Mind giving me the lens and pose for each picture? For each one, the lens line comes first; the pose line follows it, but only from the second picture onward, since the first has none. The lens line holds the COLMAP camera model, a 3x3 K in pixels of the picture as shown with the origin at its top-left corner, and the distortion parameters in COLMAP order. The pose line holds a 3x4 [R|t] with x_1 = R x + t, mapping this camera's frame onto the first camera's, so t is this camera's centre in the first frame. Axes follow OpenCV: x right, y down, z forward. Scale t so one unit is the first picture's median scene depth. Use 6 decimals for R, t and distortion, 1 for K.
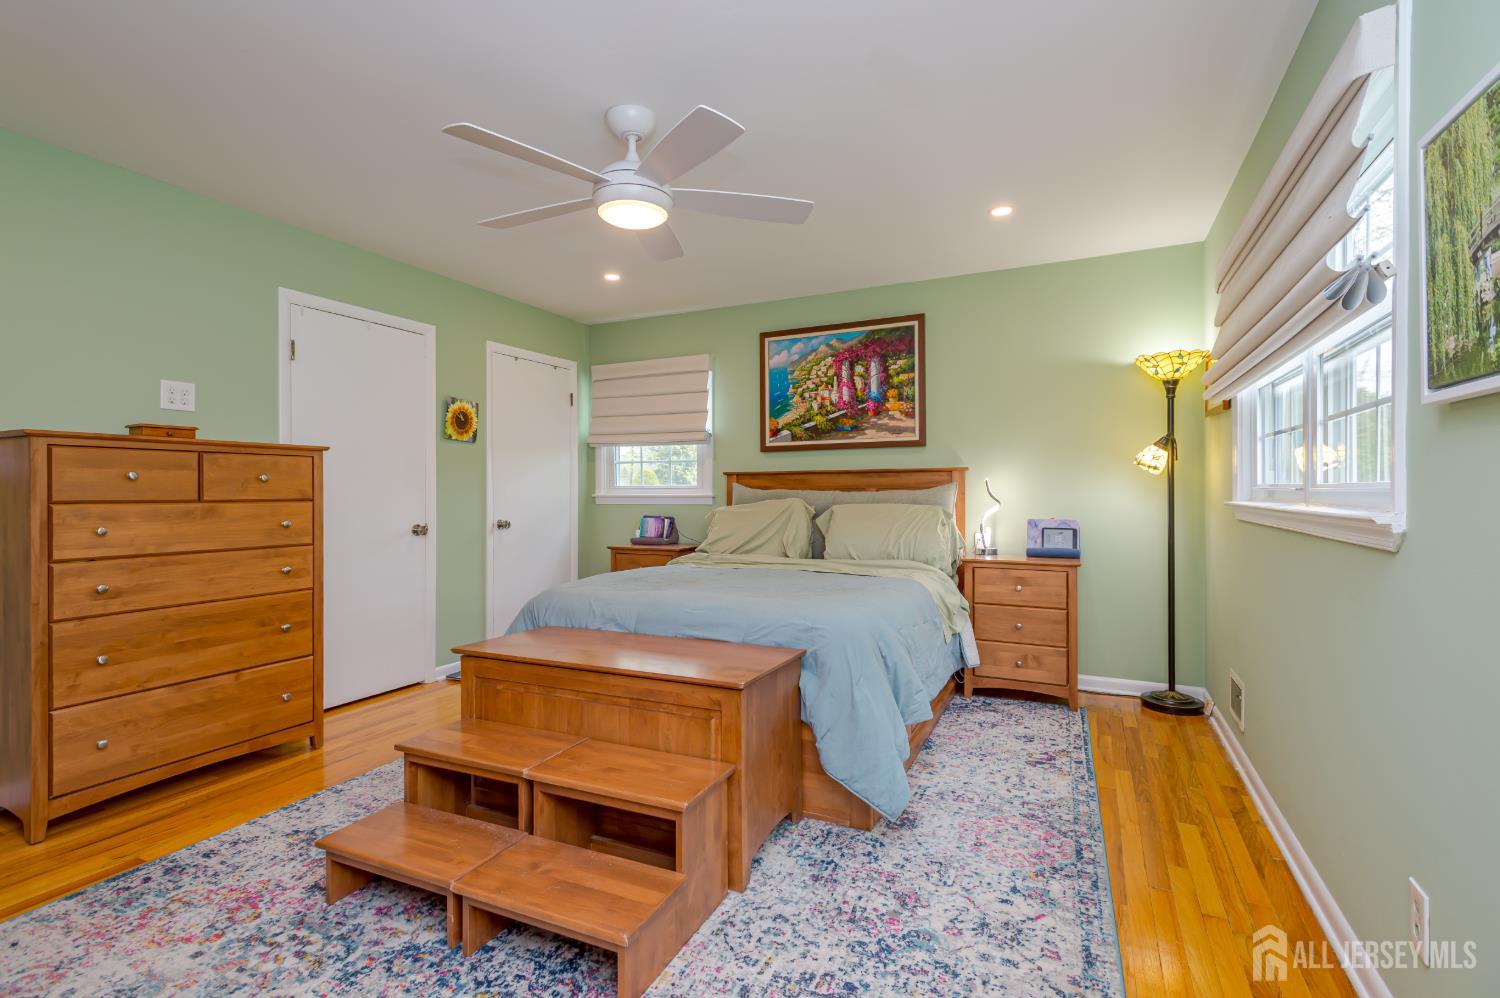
lens RADIAL K [[699.6, 0, 750.5], [0, 699.6, 492.9], [0, 0, 1]] dist [0.020055, -0.011506]
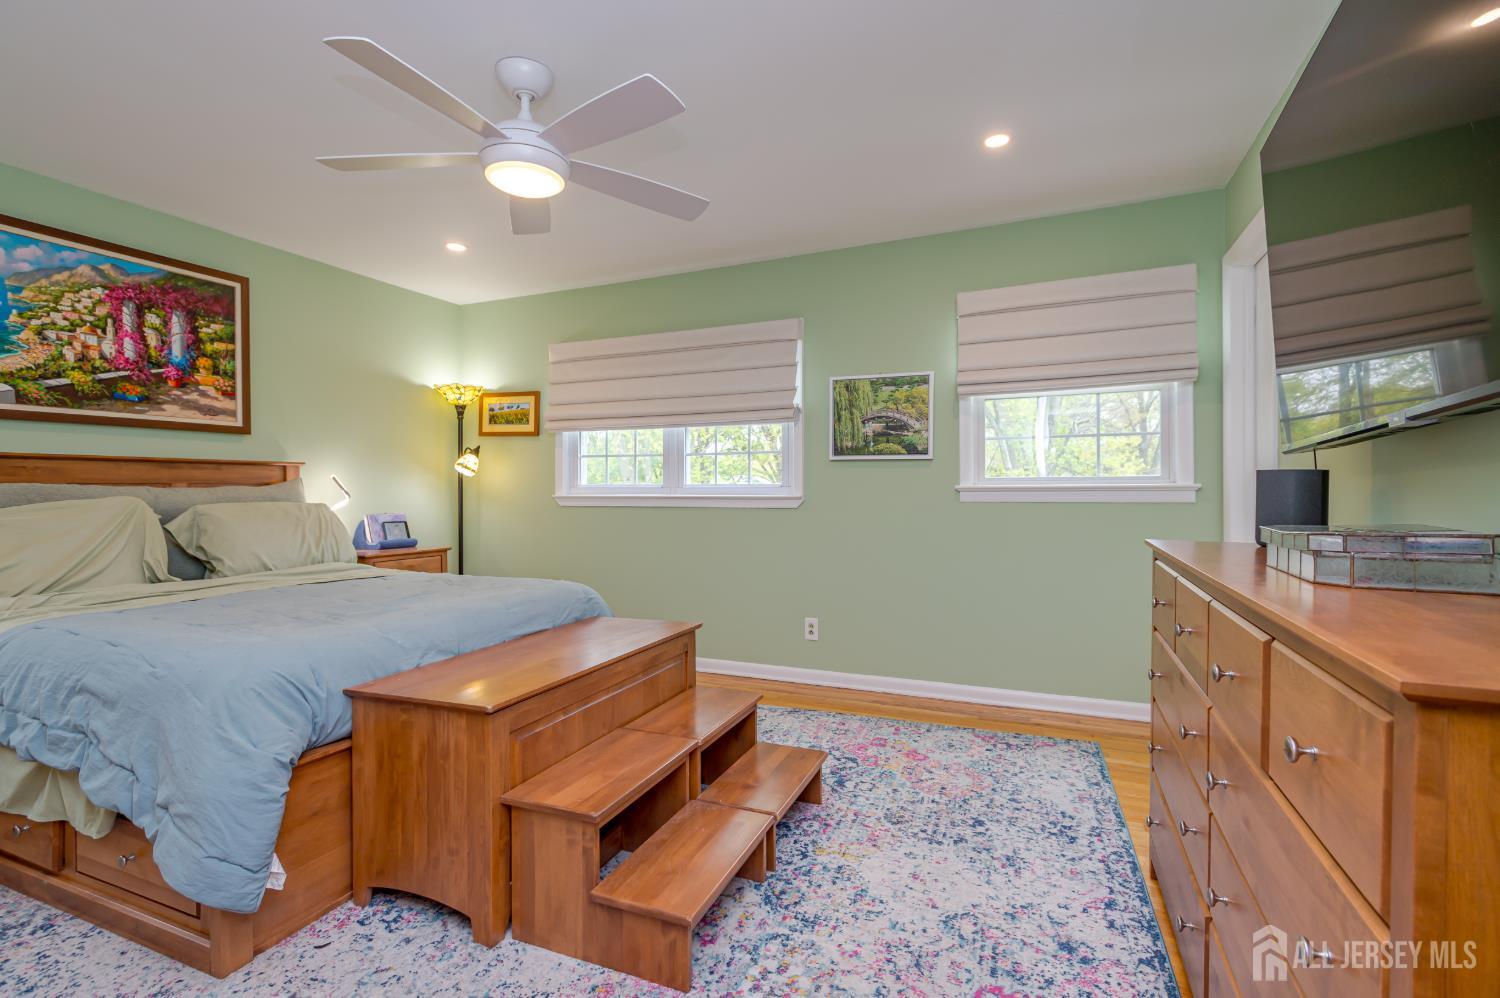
lens RADIAL K [[699.6, 0, 750.5], [0, 699.6, 492.9], [0, 0, 1]] dist [0.020055, -0.011506]
pose [[-0.043870, 0.000972, 0.999037, -0.614200], [0.004614, 0.999989, -0.000770, 0.007043], [-0.999027, 0.004575, -0.043874, 0.420888]]
